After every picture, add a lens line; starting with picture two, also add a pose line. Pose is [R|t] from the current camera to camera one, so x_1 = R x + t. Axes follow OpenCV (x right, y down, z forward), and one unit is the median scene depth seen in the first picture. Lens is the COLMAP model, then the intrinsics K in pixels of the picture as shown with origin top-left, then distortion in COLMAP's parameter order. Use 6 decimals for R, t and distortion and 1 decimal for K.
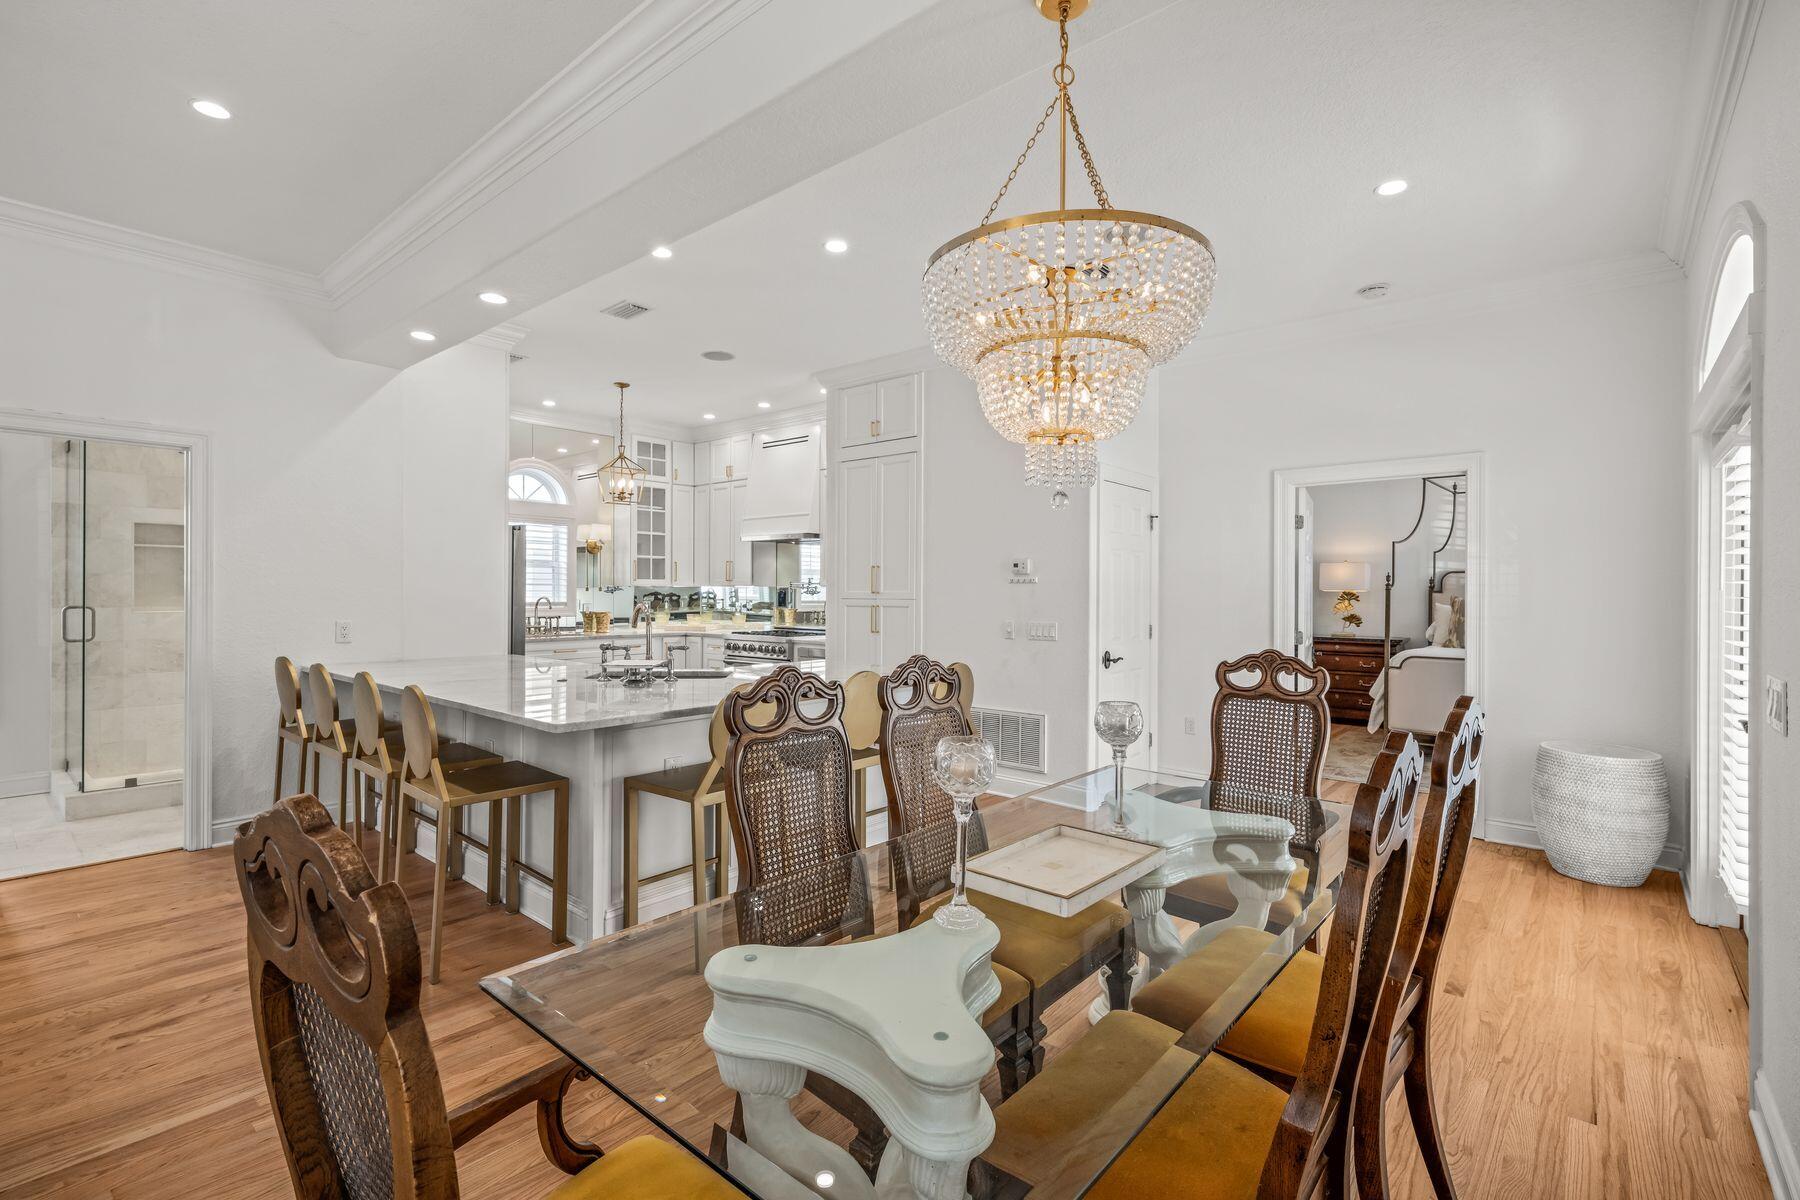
lens RADIAL K [[820.0, 0, 896.3], [0, 820.0, 596.9], [0, 0, 1]] dist [0.000530, -0.000200]
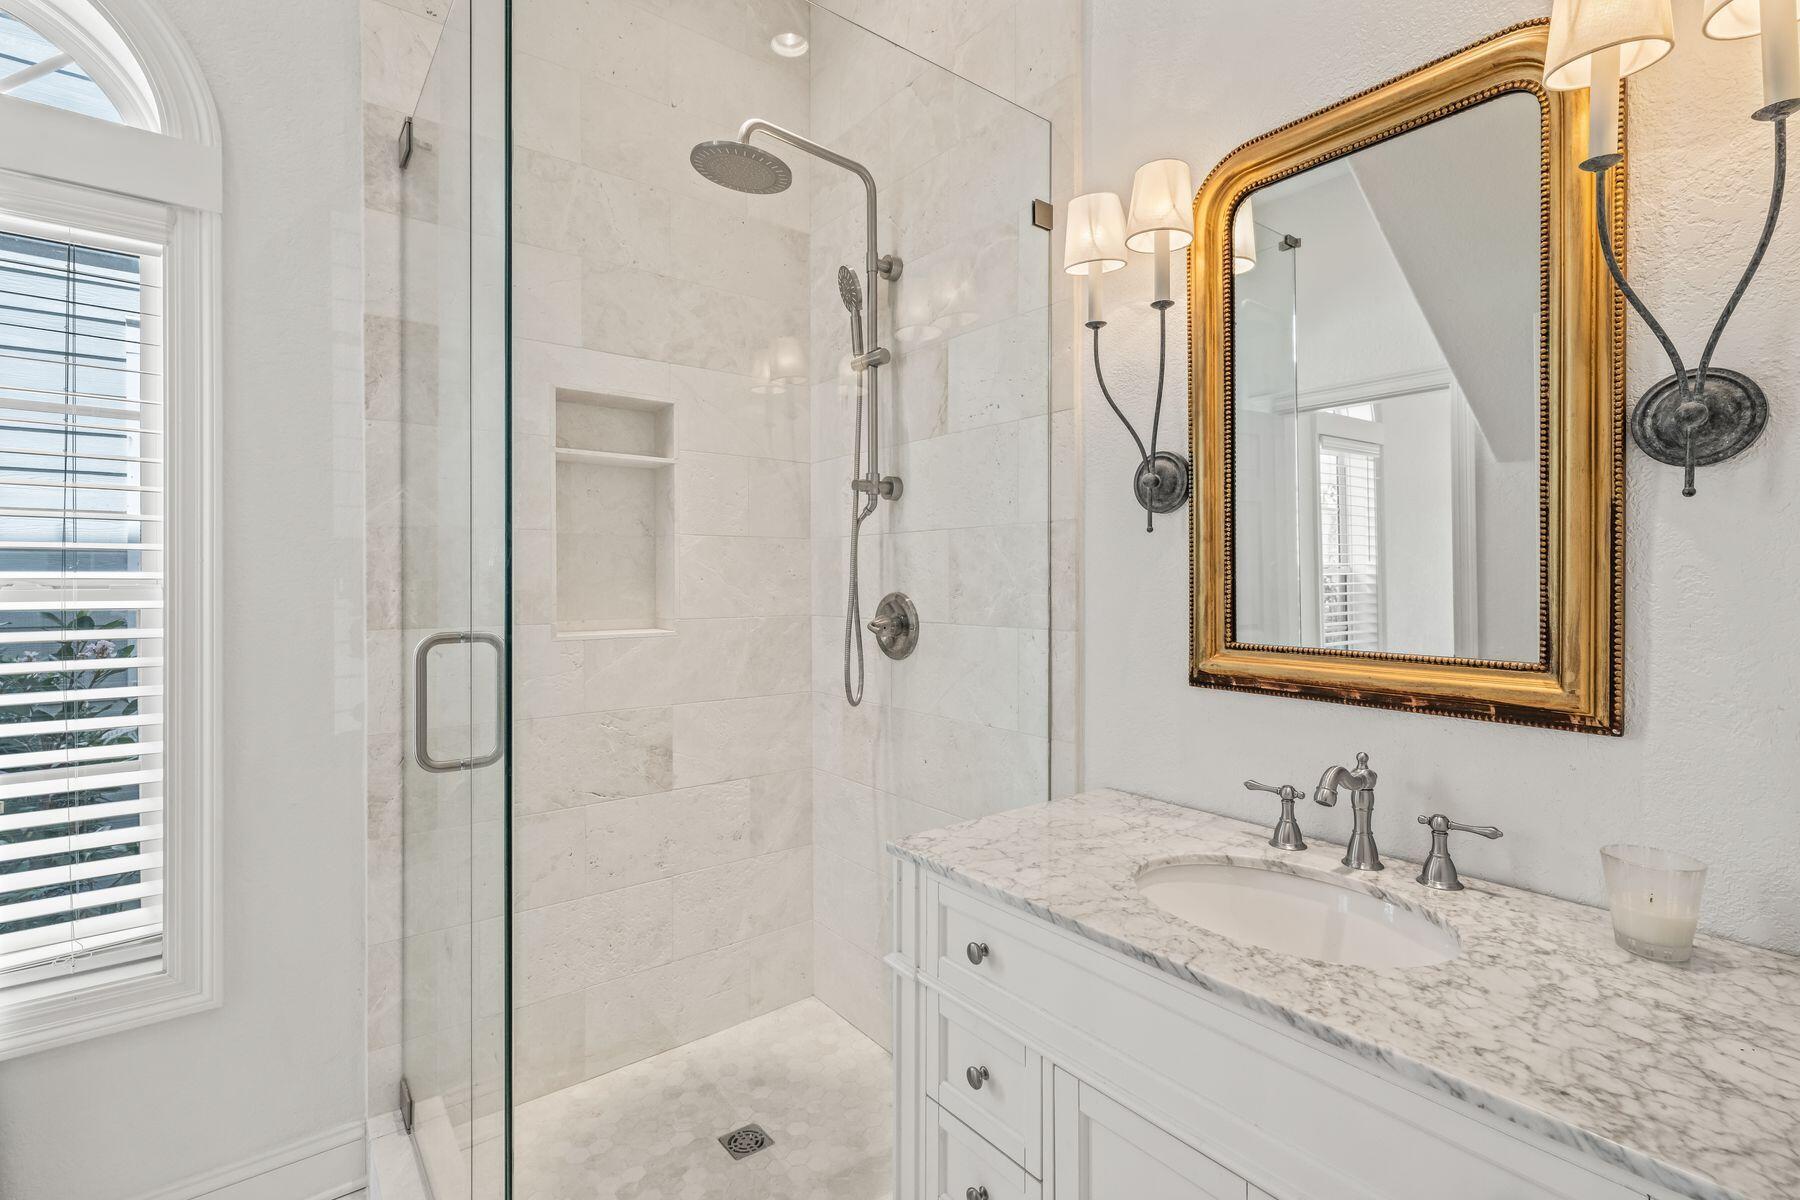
lens RADIAL K [[820.0, 0, 903.6], [0, 820.0, 591.0], [0, 0, 1]] dist [0.000530, -0.000200]
pose [[0.980954, -0.004185, -0.194194, -0.745439], [0.004387, 0.999990, 0.000612, -0.001555], [0.194189, -0.001453, 0.980963, 0.710386]]
